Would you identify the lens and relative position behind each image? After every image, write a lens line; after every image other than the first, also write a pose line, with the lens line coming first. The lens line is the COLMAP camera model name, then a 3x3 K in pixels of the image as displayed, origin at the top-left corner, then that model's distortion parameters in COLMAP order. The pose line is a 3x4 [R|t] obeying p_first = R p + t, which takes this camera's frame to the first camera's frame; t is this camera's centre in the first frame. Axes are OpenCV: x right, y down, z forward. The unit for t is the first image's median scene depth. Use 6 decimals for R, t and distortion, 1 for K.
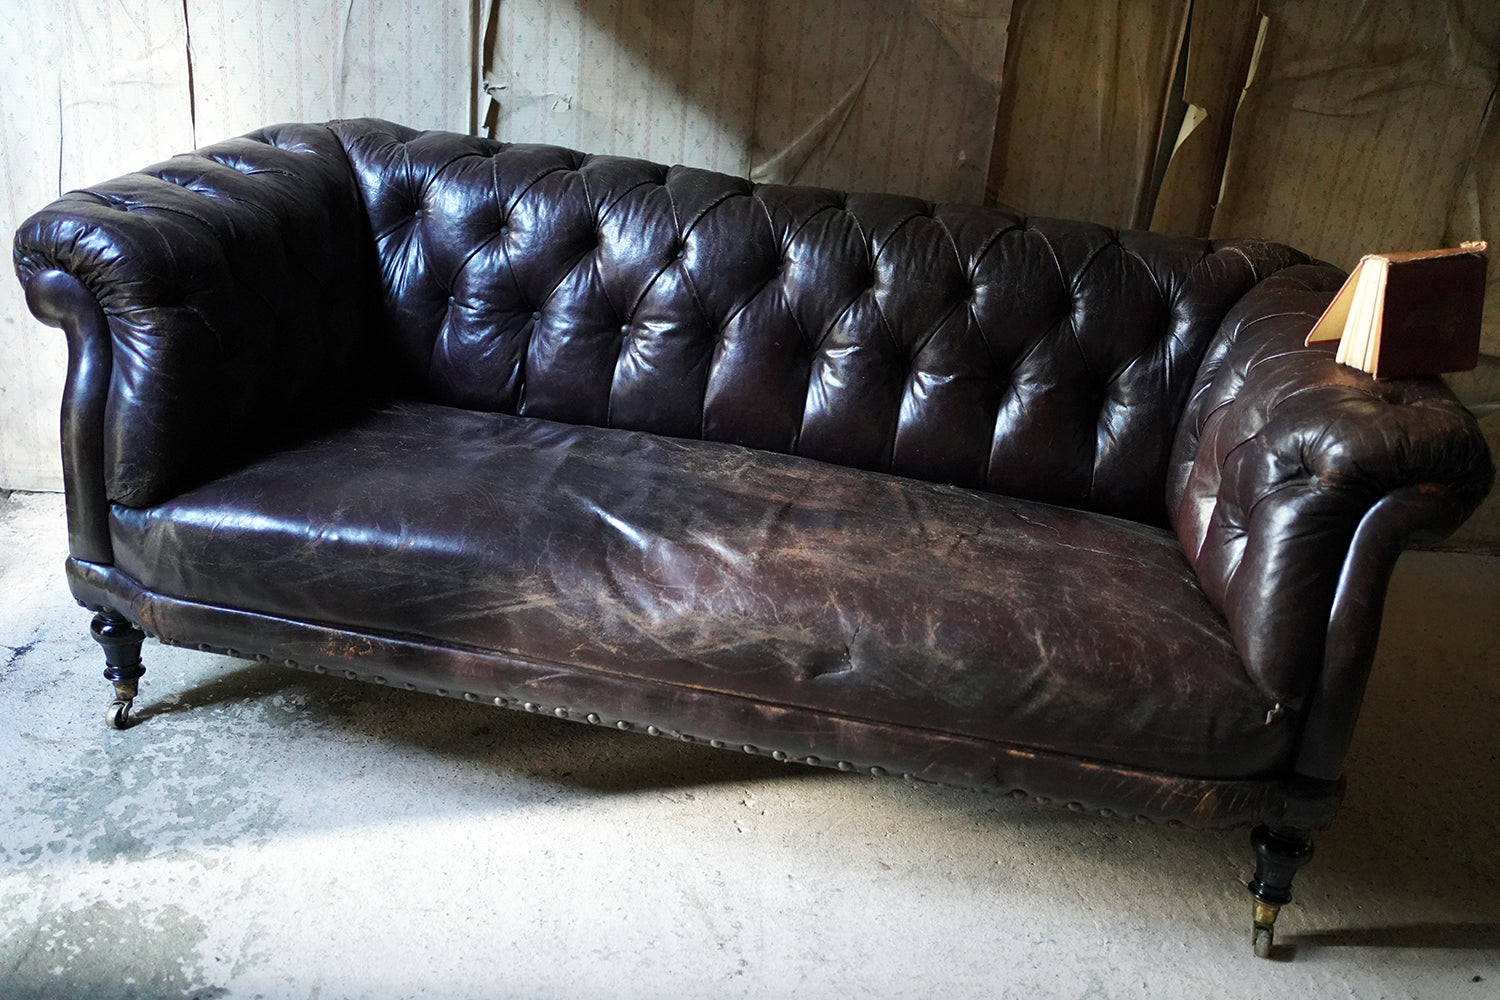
lens RADIAL K [[1524.7, 0, 760.2], [0, 1524.7, 496.9], [0, 0, 1]] dist [0.029731, 0.000000]
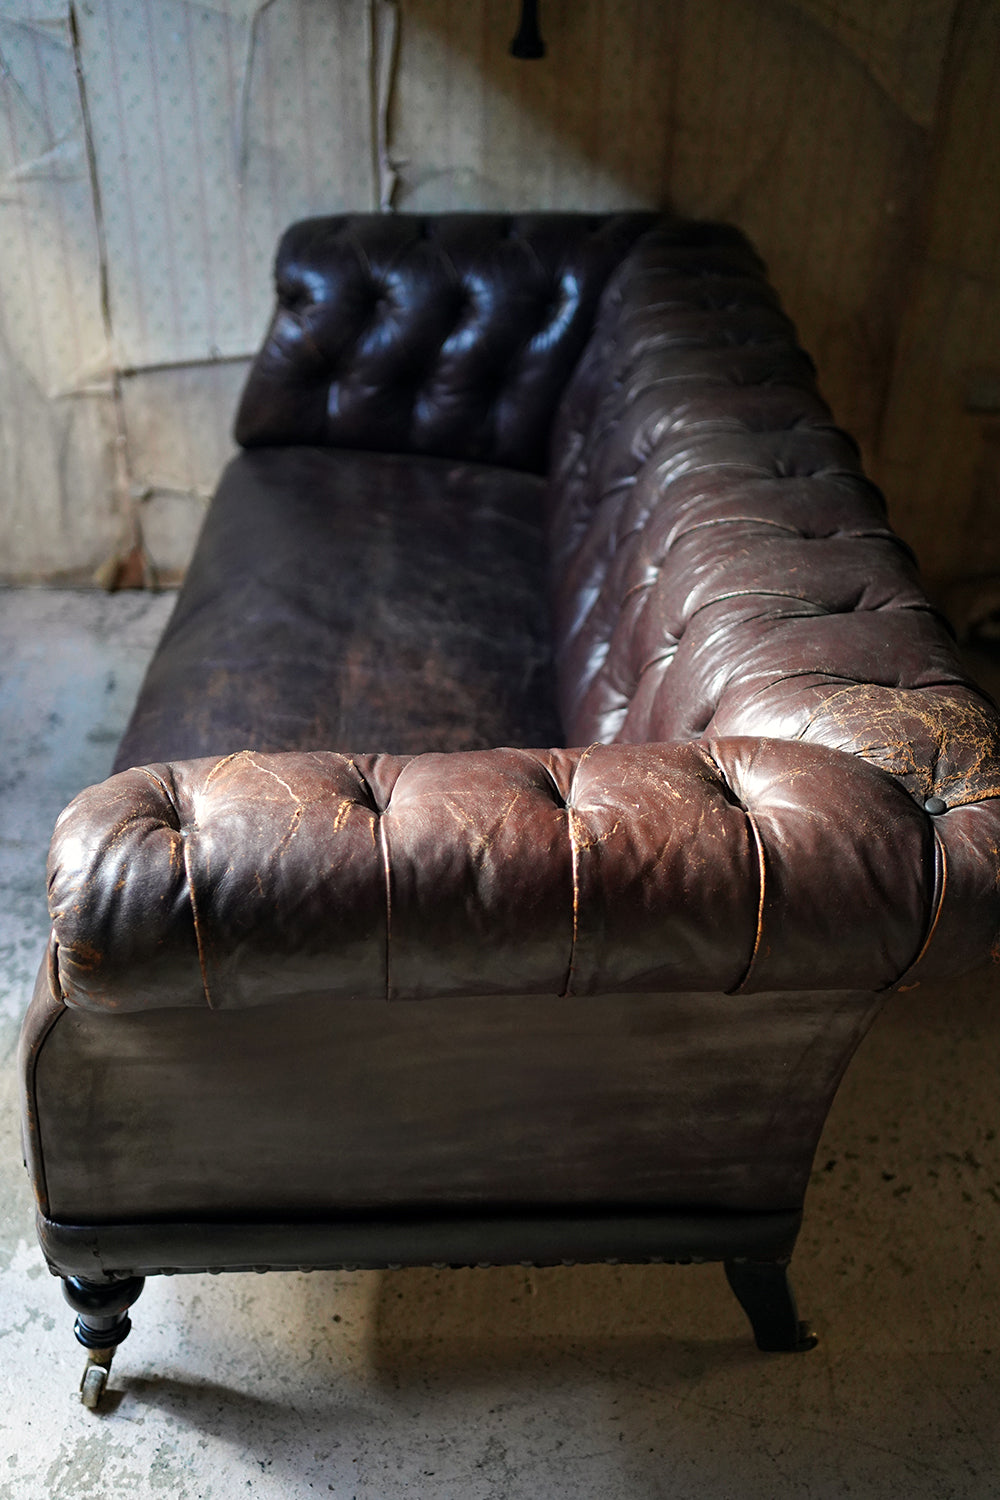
lens RADIAL K [[1524.7, 0, 497.7], [0, 1524.7, 758.5], [0, 0, 1]] dist [0.029731, 0.000000]
pose [[0.980376, -0.158508, 0.117213, -0.298542], [0.136227, 0.974484, 0.178391, -0.057459], [-0.142499, -0.158923, 0.976953, -0.065497]]
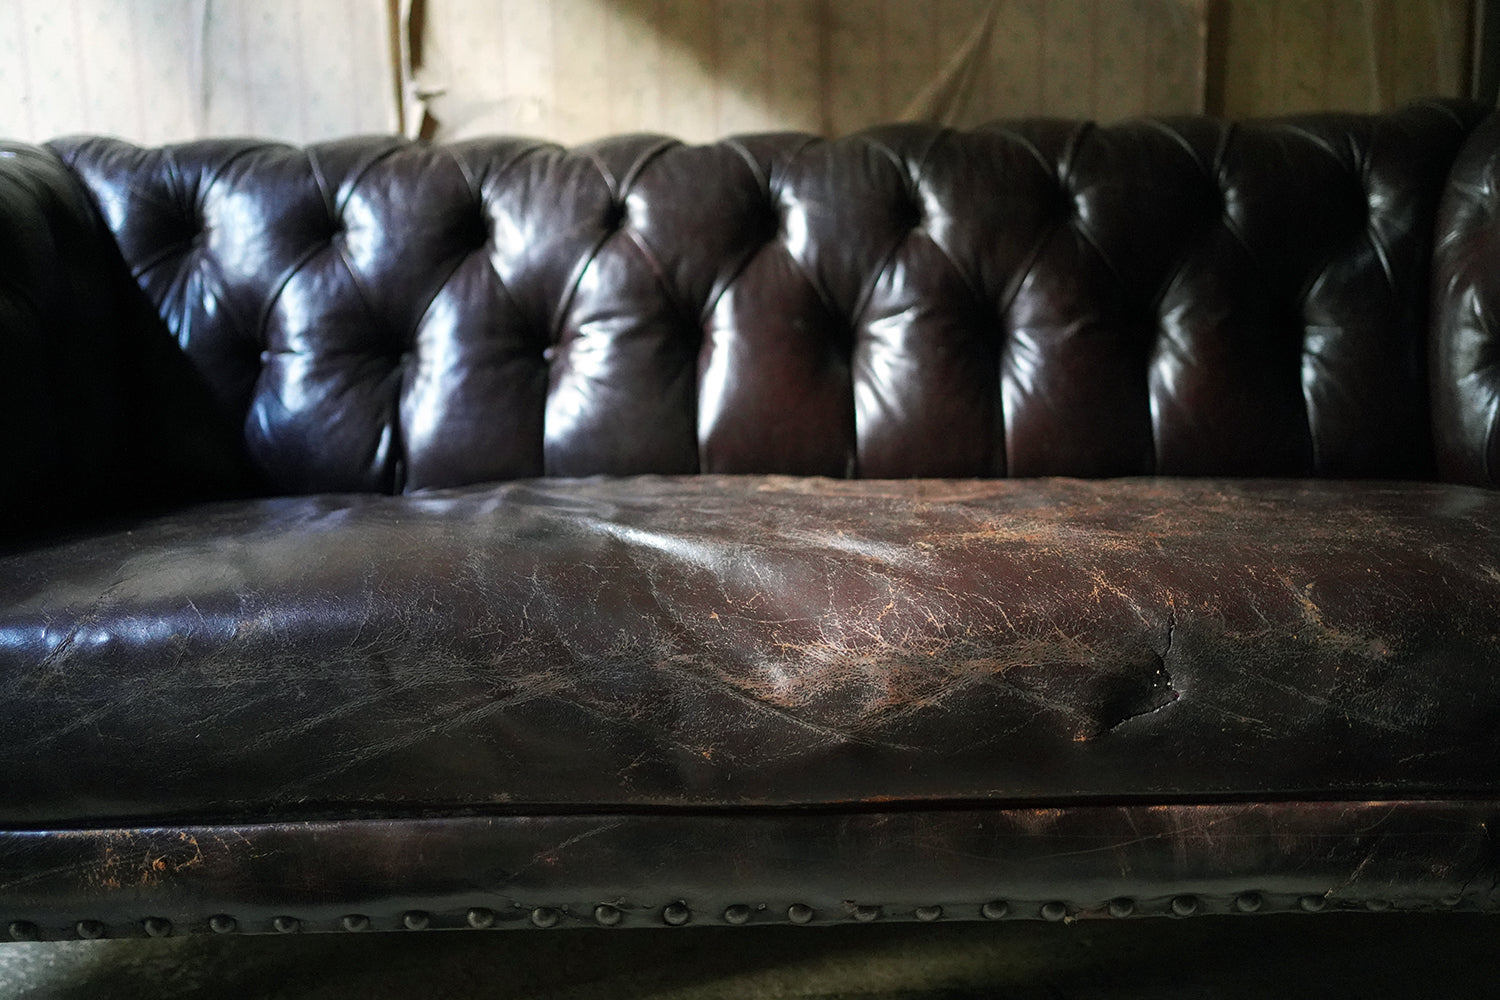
lens RADIAL K [[1524.7, 0, 749.3], [0, 1524.7, 491.4], [0, 0, 1]] dist [0.029731, 0.000000]
pose [[0.975848, -0.142692, 0.165410, -0.148057], [0.179319, 0.955685, -0.233476, 0.133874], [-0.124765, 0.257498, 0.958190, 0.481616]]
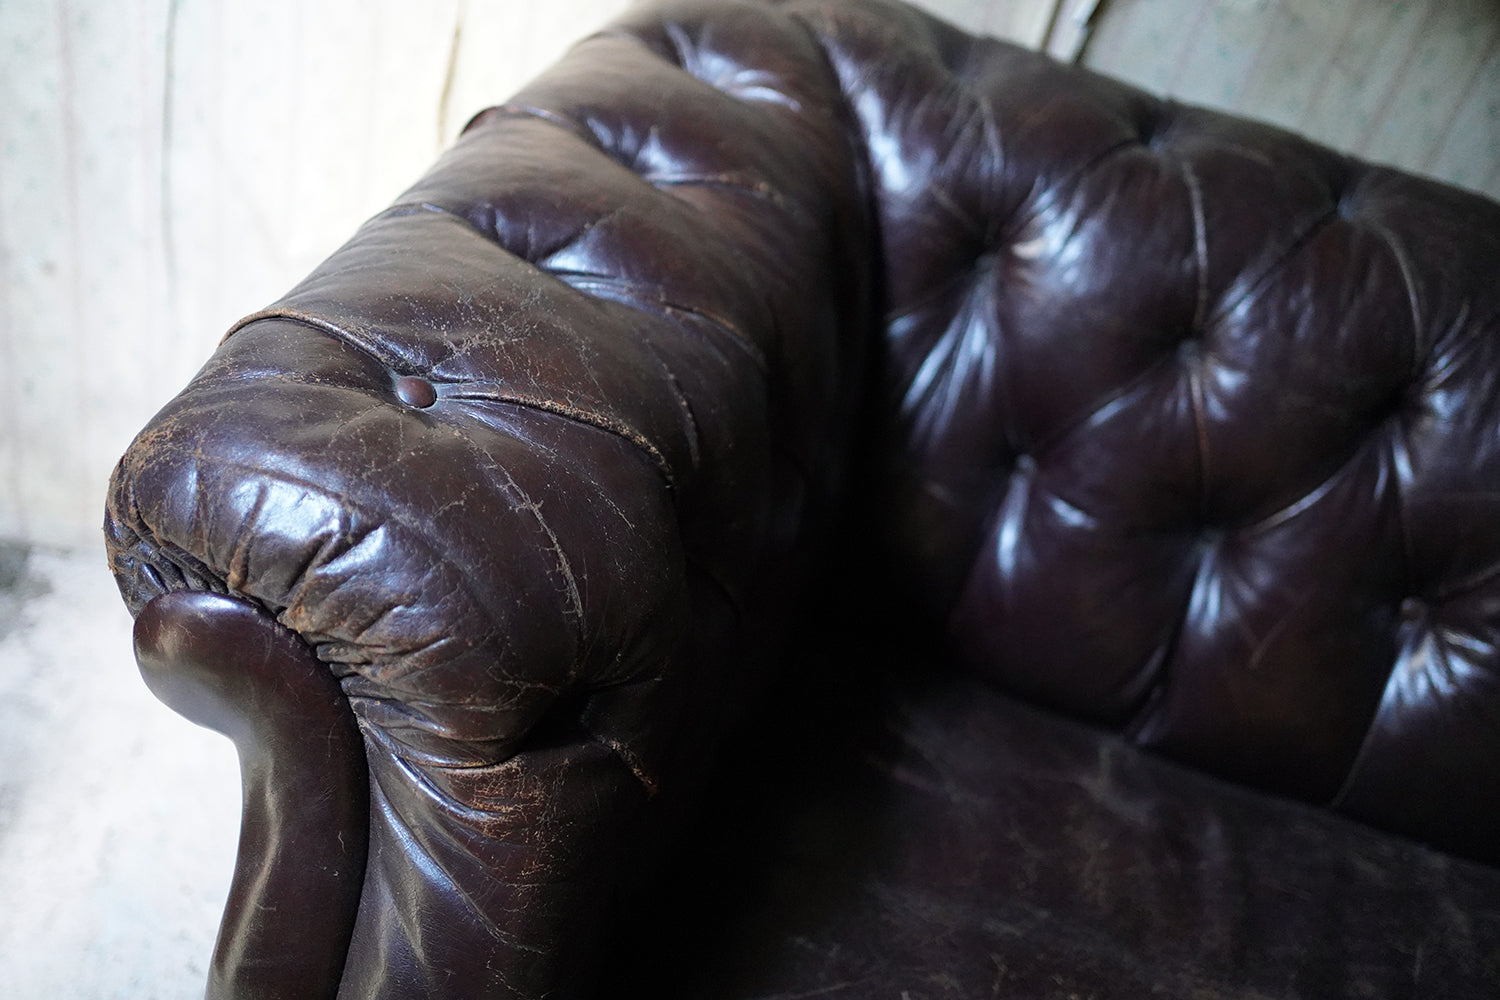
lens RADIAL K [[1547.3, 0, 757.6], [0, 1547.3, 498.5], [0, 0, 1]] dist [0.001917, 0.000000]
pose [[0.988444, 0.149601, 0.024458, -0.361713], [-0.151135, 0.960139, 0.235143, -0.268683], [0.011695, -0.236122, 0.971653, 0.688802]]
